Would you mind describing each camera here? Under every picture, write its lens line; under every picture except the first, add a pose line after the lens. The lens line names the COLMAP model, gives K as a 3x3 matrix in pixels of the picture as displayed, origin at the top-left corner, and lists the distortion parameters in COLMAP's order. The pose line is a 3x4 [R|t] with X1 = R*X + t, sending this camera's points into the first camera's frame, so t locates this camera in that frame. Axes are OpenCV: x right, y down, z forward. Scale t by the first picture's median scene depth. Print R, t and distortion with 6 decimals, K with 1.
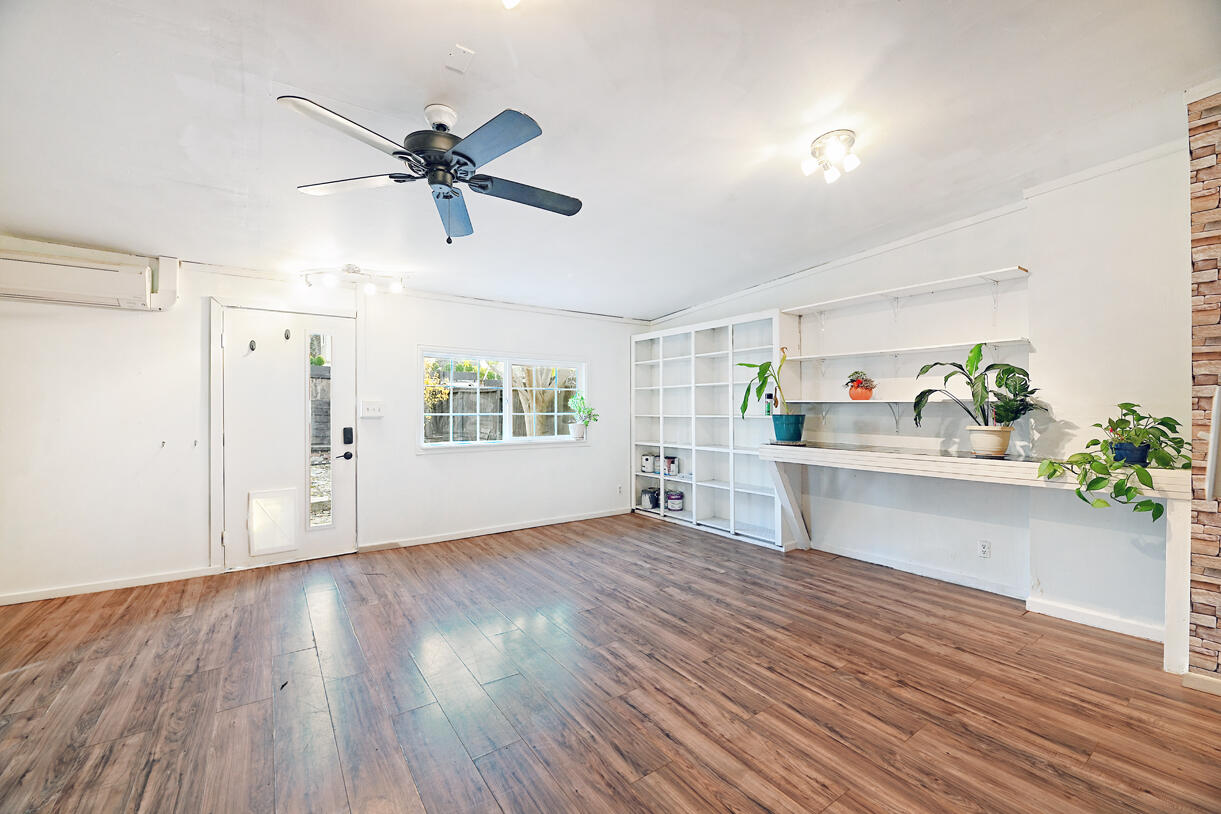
lens RADIAL K [[494.6, 0, 608.8], [0, 494.6, 408.6], [0, 0, 1]] dist [-0.001937, -0.001787]
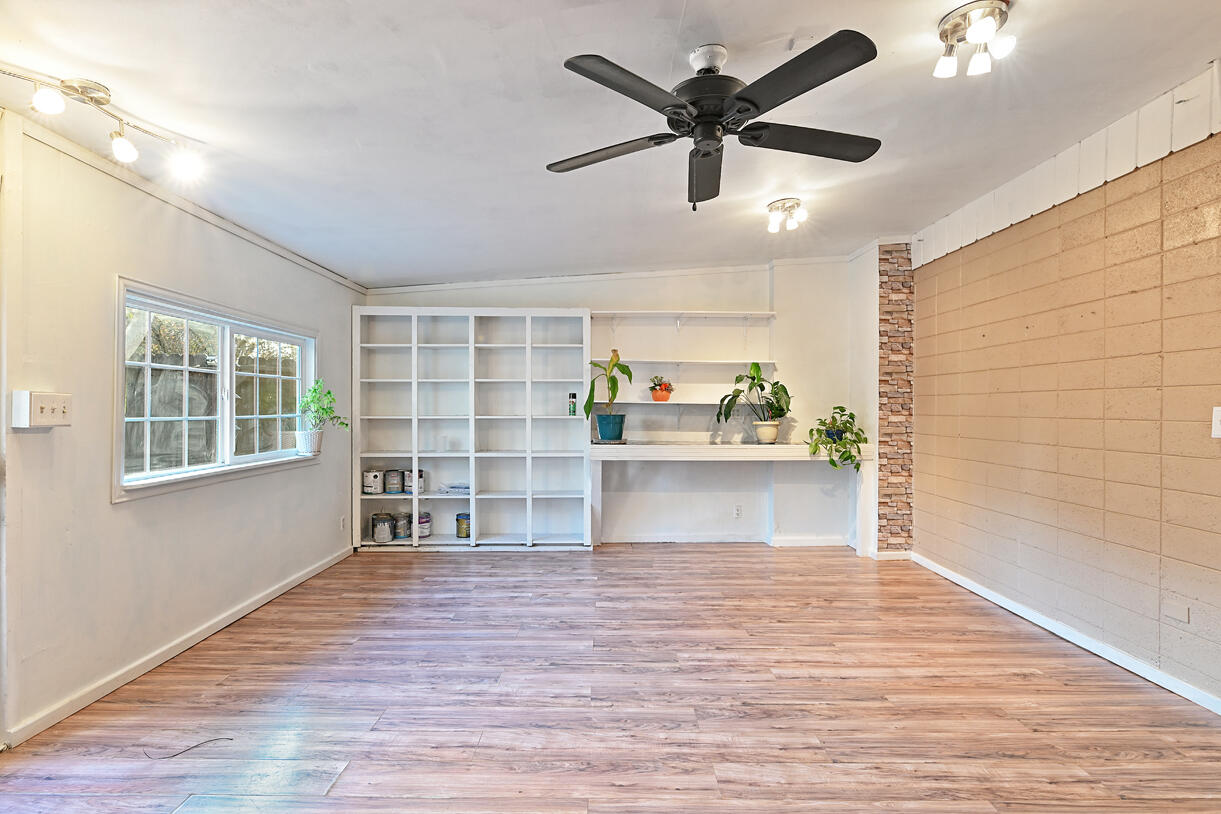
lens RADIAL K [[595.7, 0, 606.7], [0, 595.7, 407.0], [0, 0, 1]] dist [0.005653, 0.000012]
pose [[0.567640, 0.002577, 0.823273, -0.720828], [-0.003864, 0.999992, -0.000466, -0.003639], [-0.823268, -0.002916, 0.567645, 0.324876]]
